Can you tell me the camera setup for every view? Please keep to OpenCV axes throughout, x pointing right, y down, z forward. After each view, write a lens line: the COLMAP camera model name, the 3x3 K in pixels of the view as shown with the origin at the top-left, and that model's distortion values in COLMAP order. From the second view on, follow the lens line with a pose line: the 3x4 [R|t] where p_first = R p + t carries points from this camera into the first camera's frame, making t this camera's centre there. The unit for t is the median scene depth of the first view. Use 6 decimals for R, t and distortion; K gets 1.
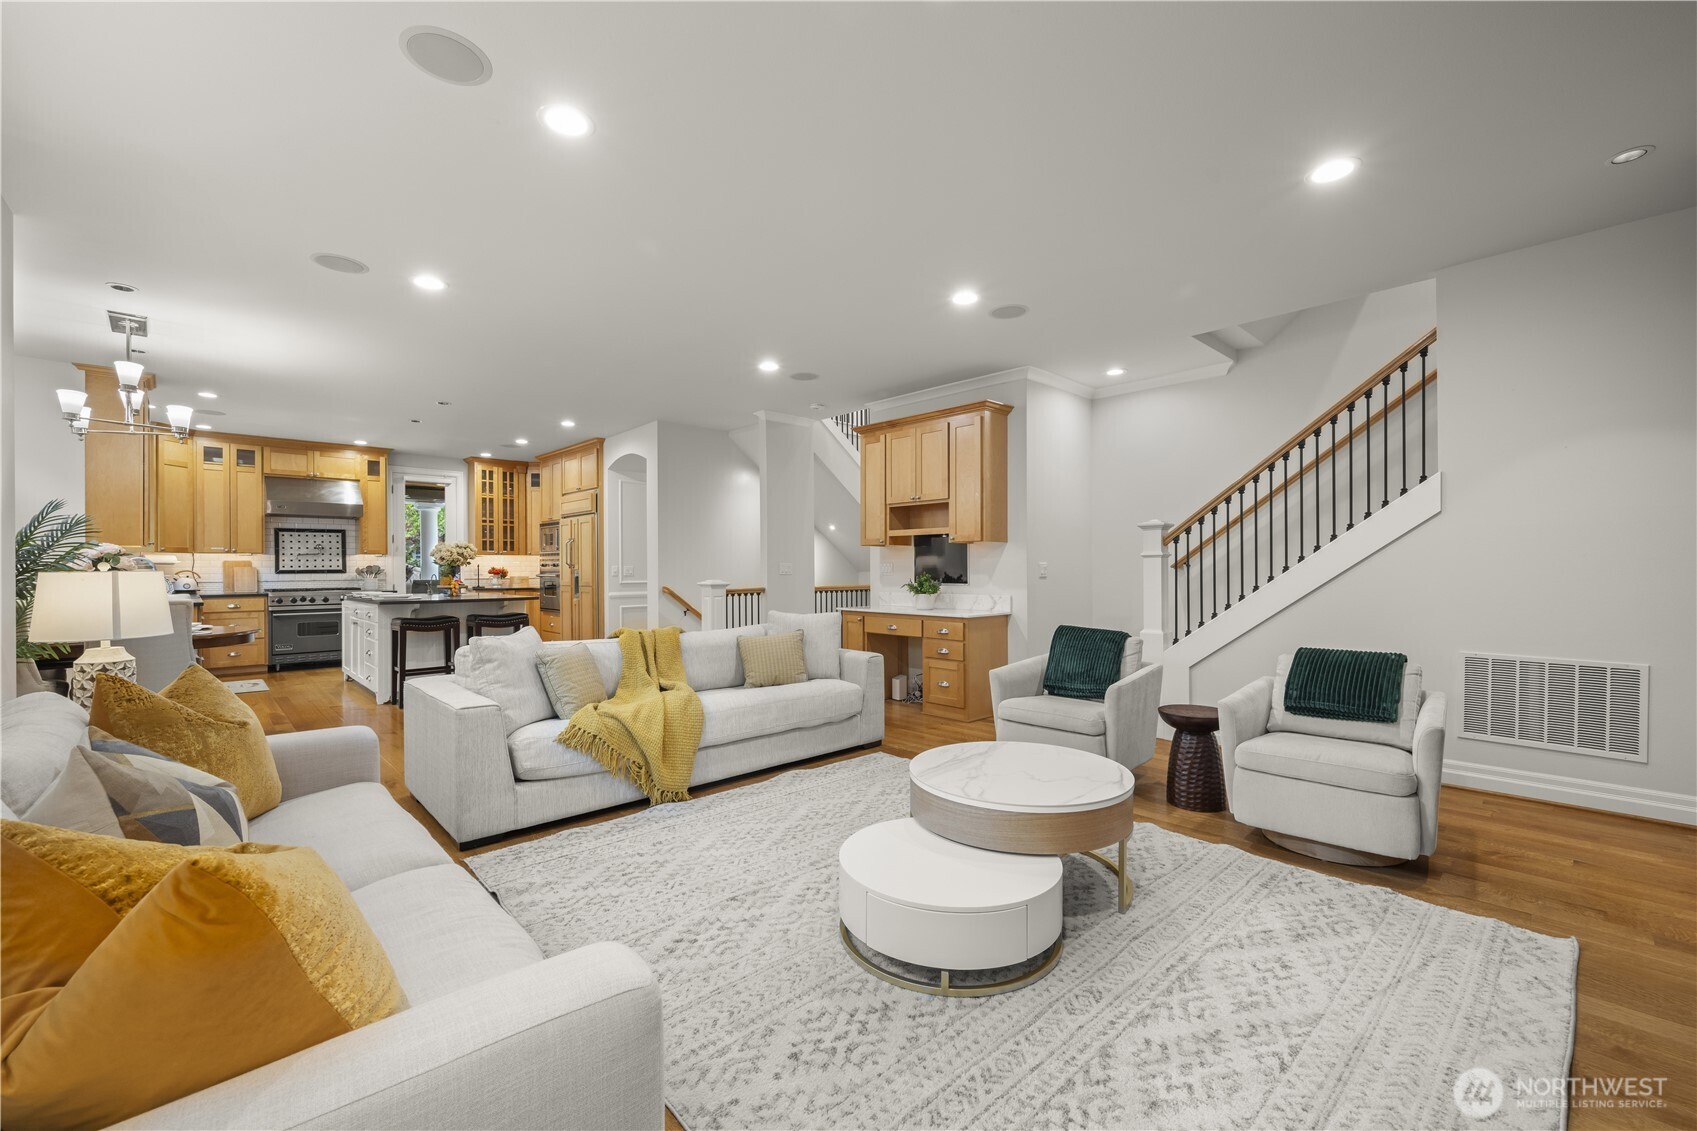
lens RADIAL K [[699.6, 0, 848.7], [0, 699.6, 569.3], [0, 0, 1]] dist [-0.000052, 0.000209]
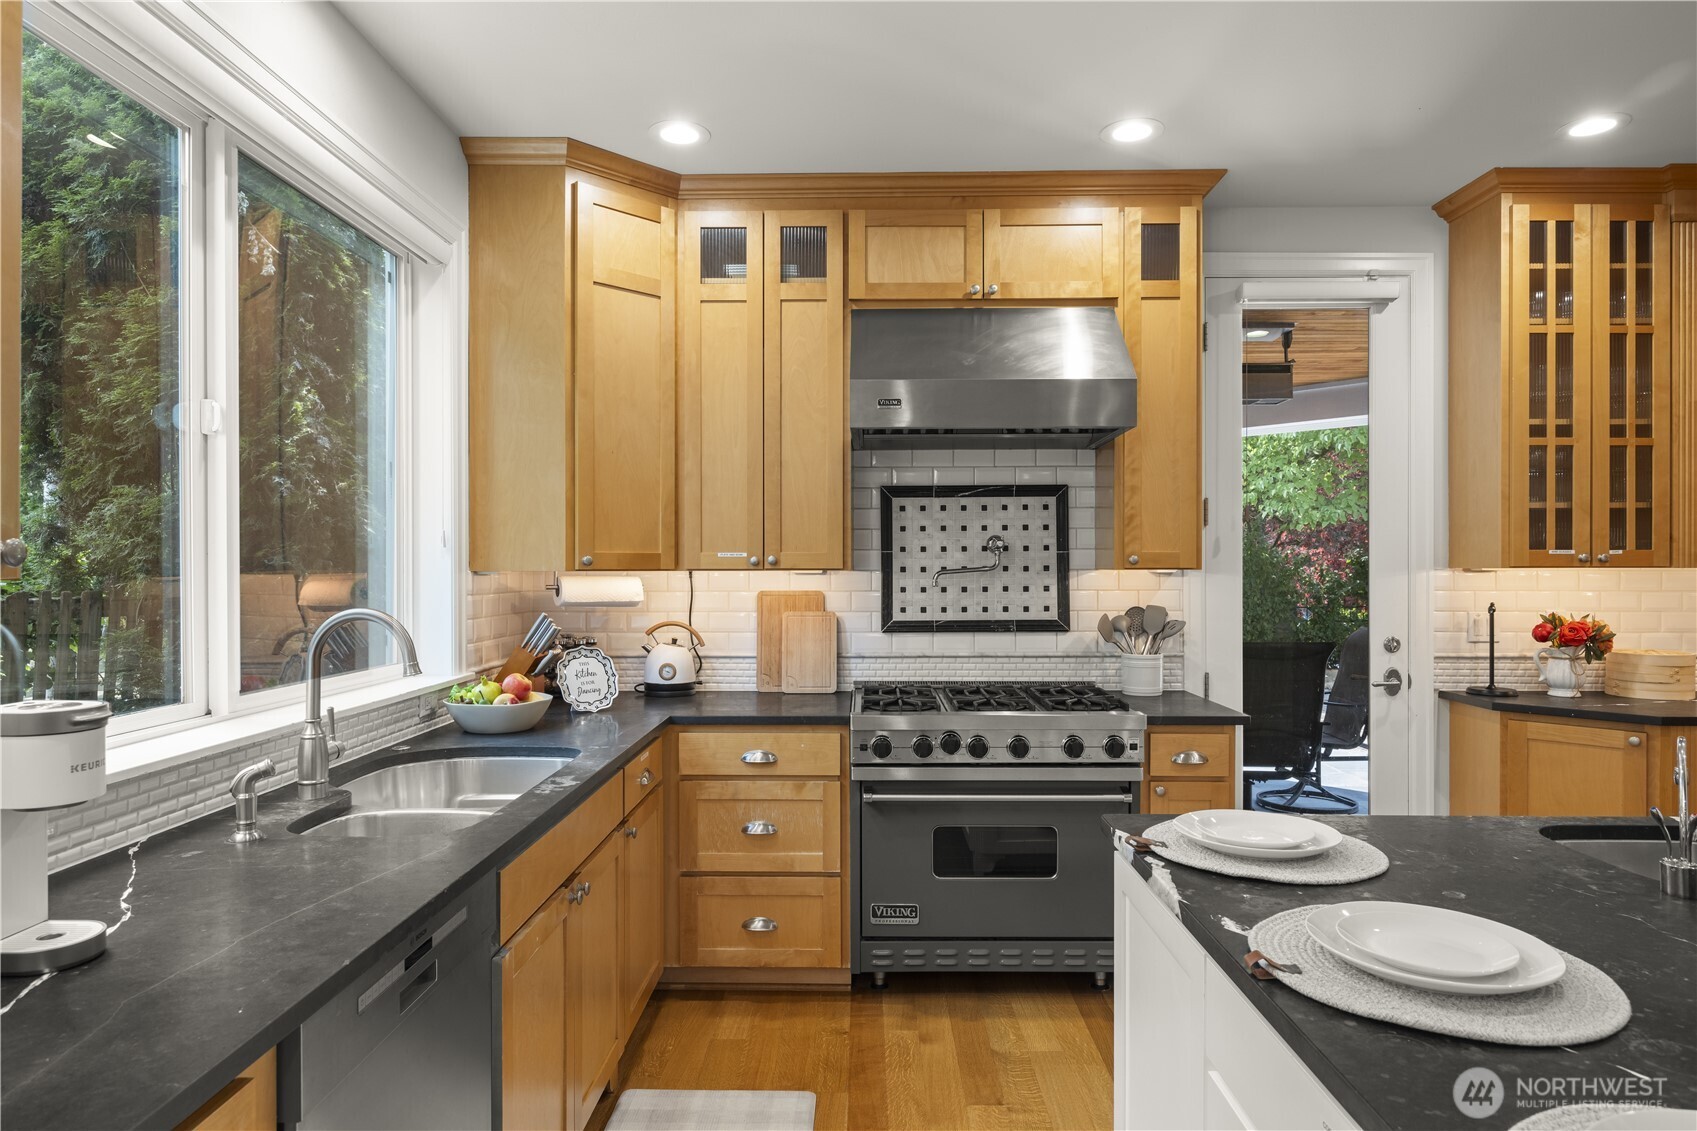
lens RADIAL K [[996.9, 0, 852.9], [0, 996.9, 568.7], [0, 0, 1]] dist [0.000374, -0.000157]
pose [[0.715592, 0.006648, -0.698487, -0.511824], [-0.003335, 0.999976, 0.006102, -0.024516], [0.698511, -0.002037, 0.715597, 0.663754]]
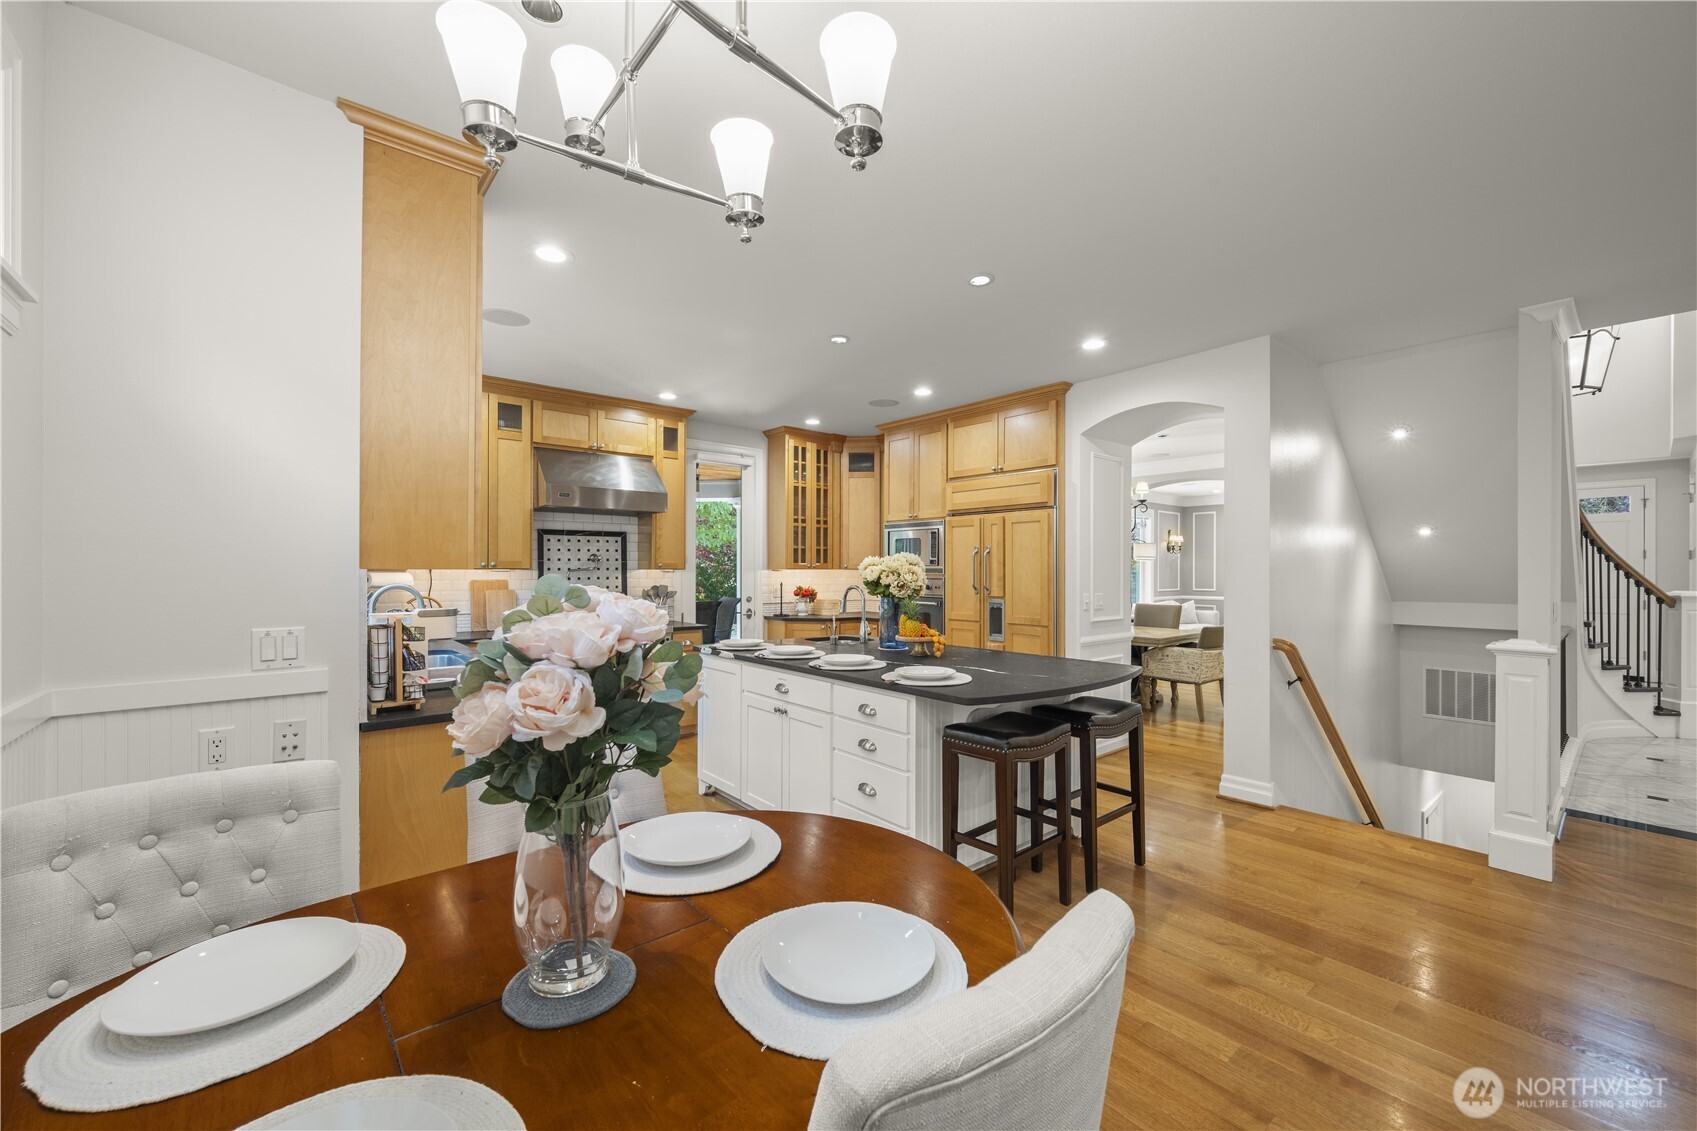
lens RADIAL K [[664.8, 0, 848.5], [0, 664.8, 565.5], [0, 0, 1]] dist [0.001186, 0.000027]
pose [[0.997869, 0.007183, -0.064857, -0.487113], [-0.007674, 0.999944, -0.007322, -0.022628], [0.064801, 0.007804, 0.997868, 0.399189]]
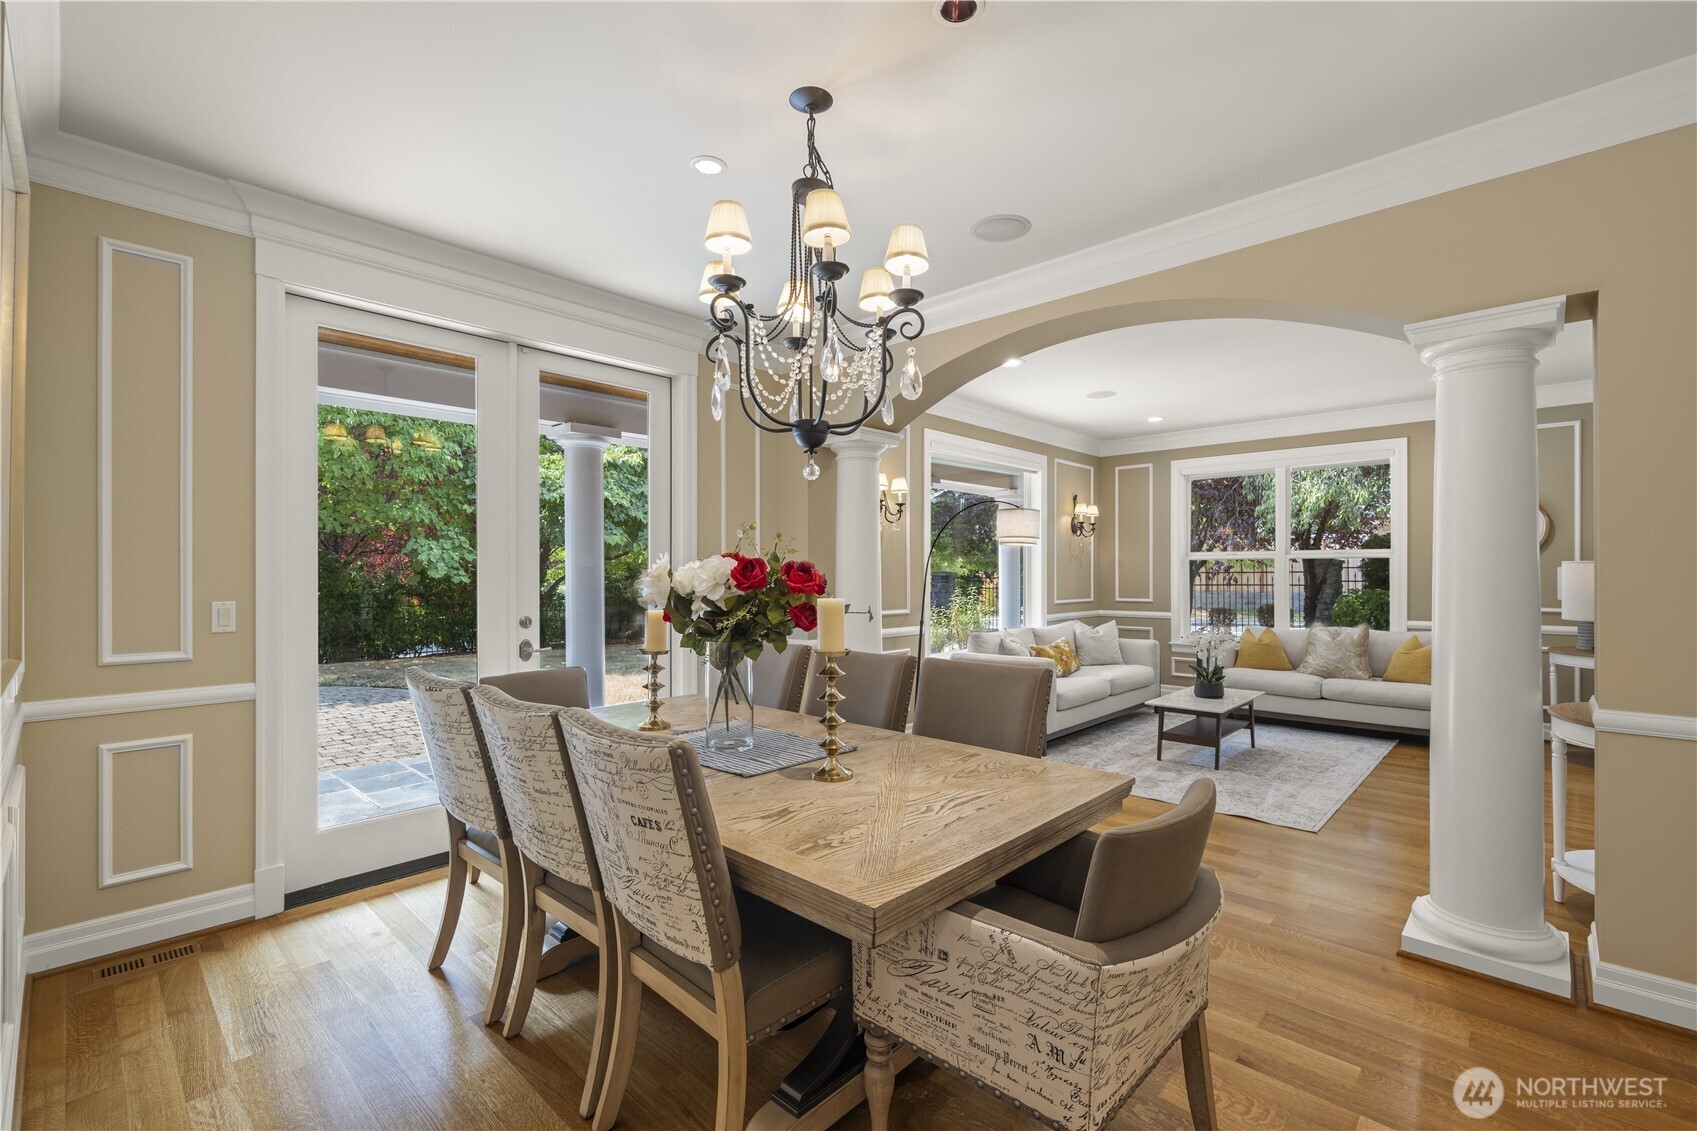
lens RADIAL K [[742.2, 0, 848.5], [0, 742.2, 565.5], [0, 0, 1]] dist [-0.000237, 0.000046]
pose [[0.998574, 0.003372, 0.053284, -0.220114], [-0.002761, 0.999929, -0.011549, -0.017720], [-0.053319, 0.011386, 0.998513, 0.973131]]
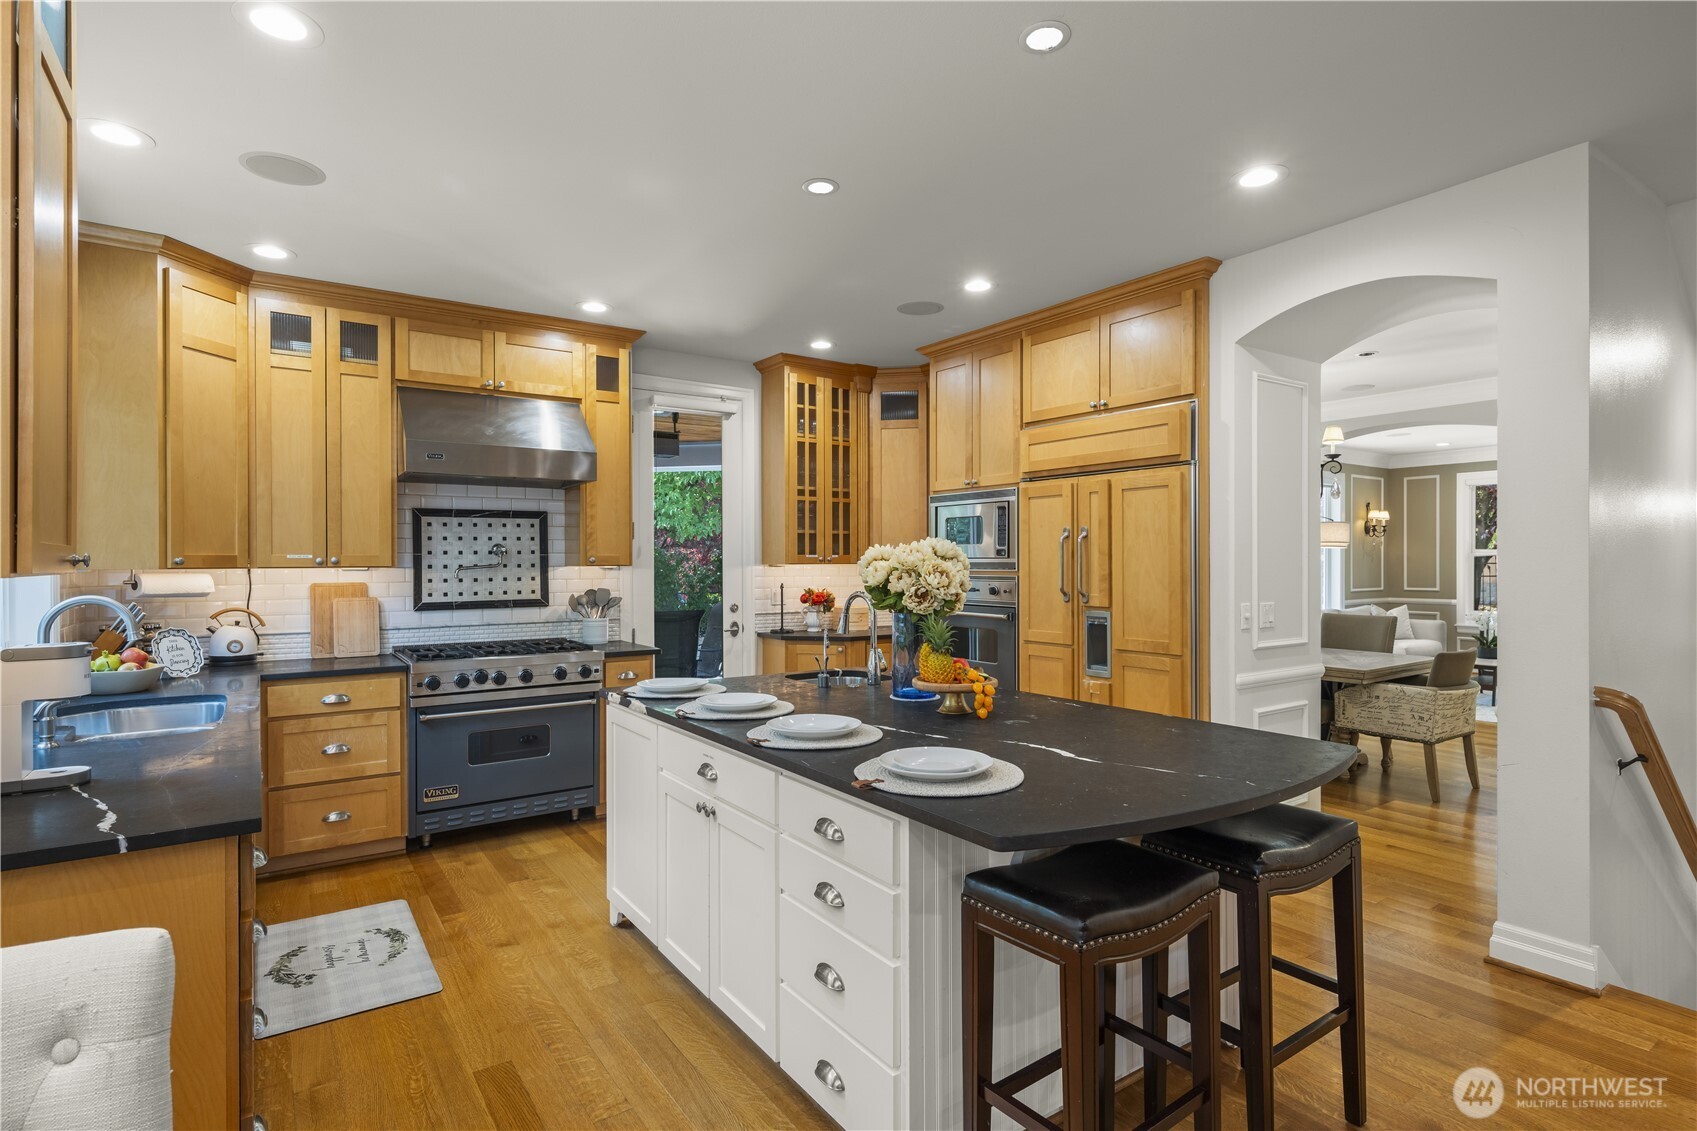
lens RADIAL K [[850.4, 0, 845.6], [0, 850.4, 562.1], [0, 0, 1]] dist [0.000737, 0.000118]
pose [[0.987723, 0.002379, -0.156198, -0.459359], [-0.002348, 0.999997, 0.000379, -0.025335], [0.156199, -0.000008, 0.987726, 0.503627]]
